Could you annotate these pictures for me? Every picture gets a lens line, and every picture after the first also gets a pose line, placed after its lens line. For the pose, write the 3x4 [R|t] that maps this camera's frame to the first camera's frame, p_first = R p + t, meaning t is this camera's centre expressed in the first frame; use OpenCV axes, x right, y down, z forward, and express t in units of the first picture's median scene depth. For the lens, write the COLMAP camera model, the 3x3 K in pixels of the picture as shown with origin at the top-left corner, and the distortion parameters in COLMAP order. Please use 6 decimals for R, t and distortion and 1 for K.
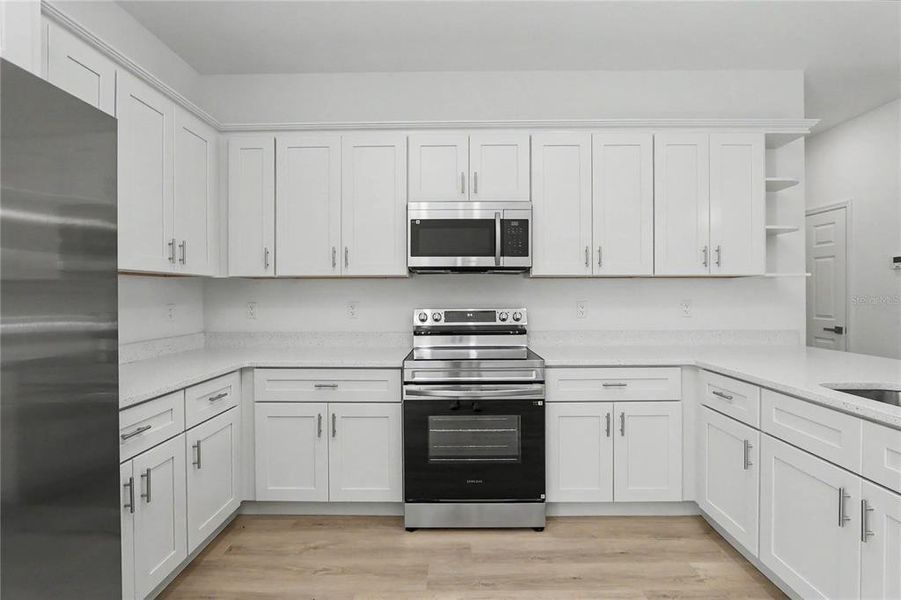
lens RADIAL K [[415.5, 0, 453.7], [0, 415.5, 296.7], [0, 0, 1]] dist [-0.019373, -0.000079]
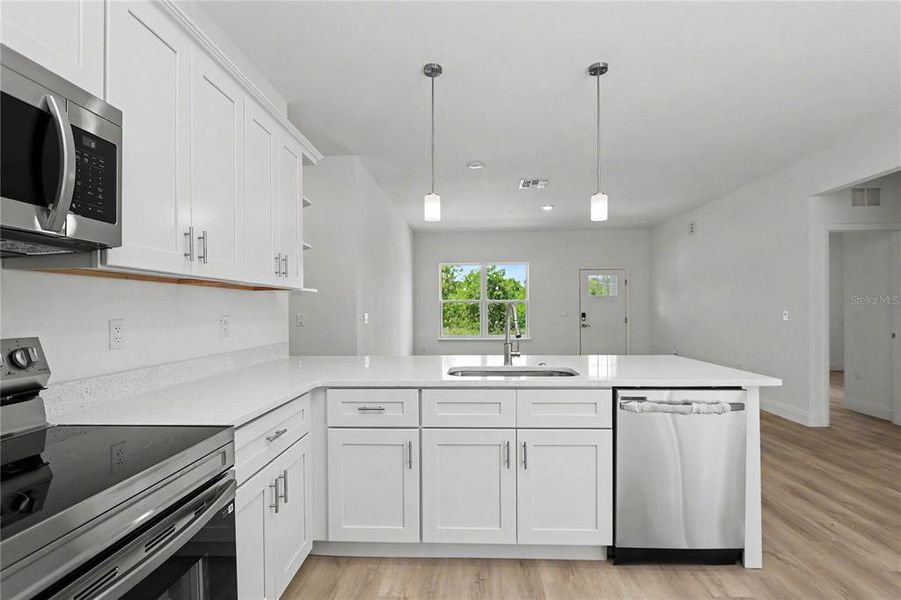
lens RADIAL K [[425.6, 0, 451.3], [0, 425.6, 310.7], [0, 0, 1]] dist [-0.019011, -0.000041]
pose [[0.028766, -0.000488, 0.999586, -0.289424], [0.009715, 0.999953, 0.000208, 0.004108], [-0.999539, 0.009705, 0.028769, 0.618885]]
